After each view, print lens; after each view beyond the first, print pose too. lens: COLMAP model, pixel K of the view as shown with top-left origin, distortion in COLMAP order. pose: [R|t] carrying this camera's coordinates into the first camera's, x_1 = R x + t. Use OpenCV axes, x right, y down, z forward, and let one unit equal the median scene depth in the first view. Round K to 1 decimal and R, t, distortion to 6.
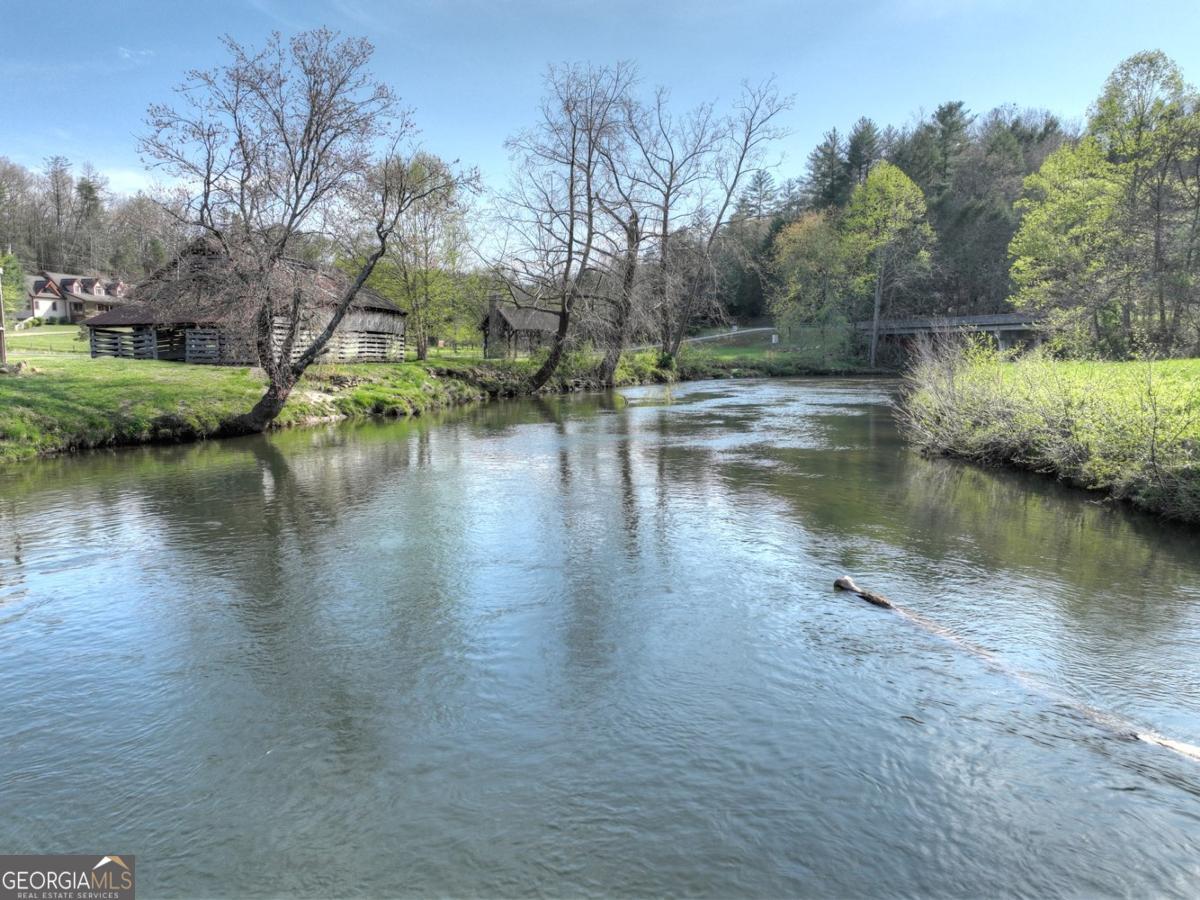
lens RADIAL K [[839.2, 0, 602.0], [0, 839.2, 447.7], [0, 0, 1]] dist [0.002657, 0.002093]
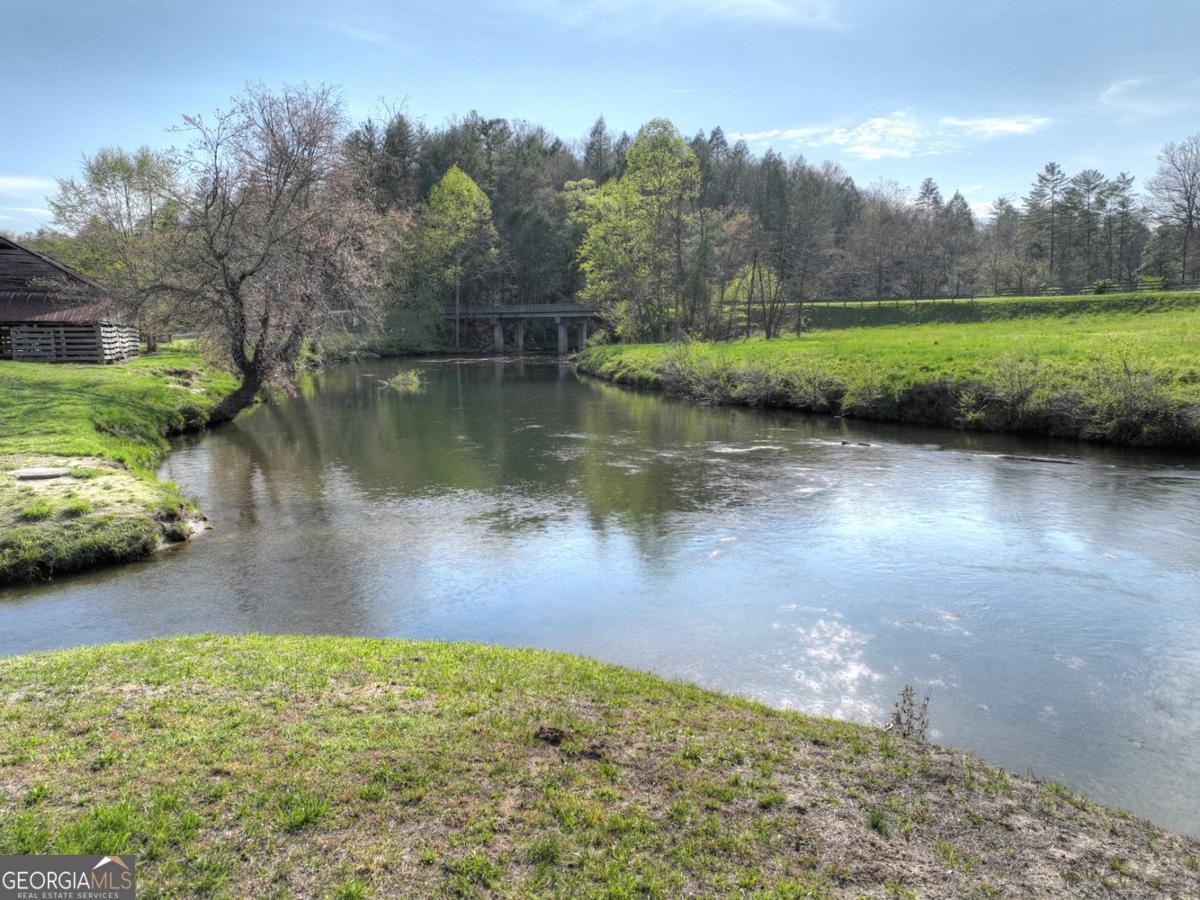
lens RADIAL K [[839.2, 0, 600.3], [0, 839.2, 446.3], [0, 0, 1]] dist [0.002657, 0.002093]
pose [[0.837243, -0.083413, 0.540431, -0.151015], [0.070067, 0.996515, 0.045259, 0.001361], [-0.542323, -0.000026, 0.840170, -0.076188]]
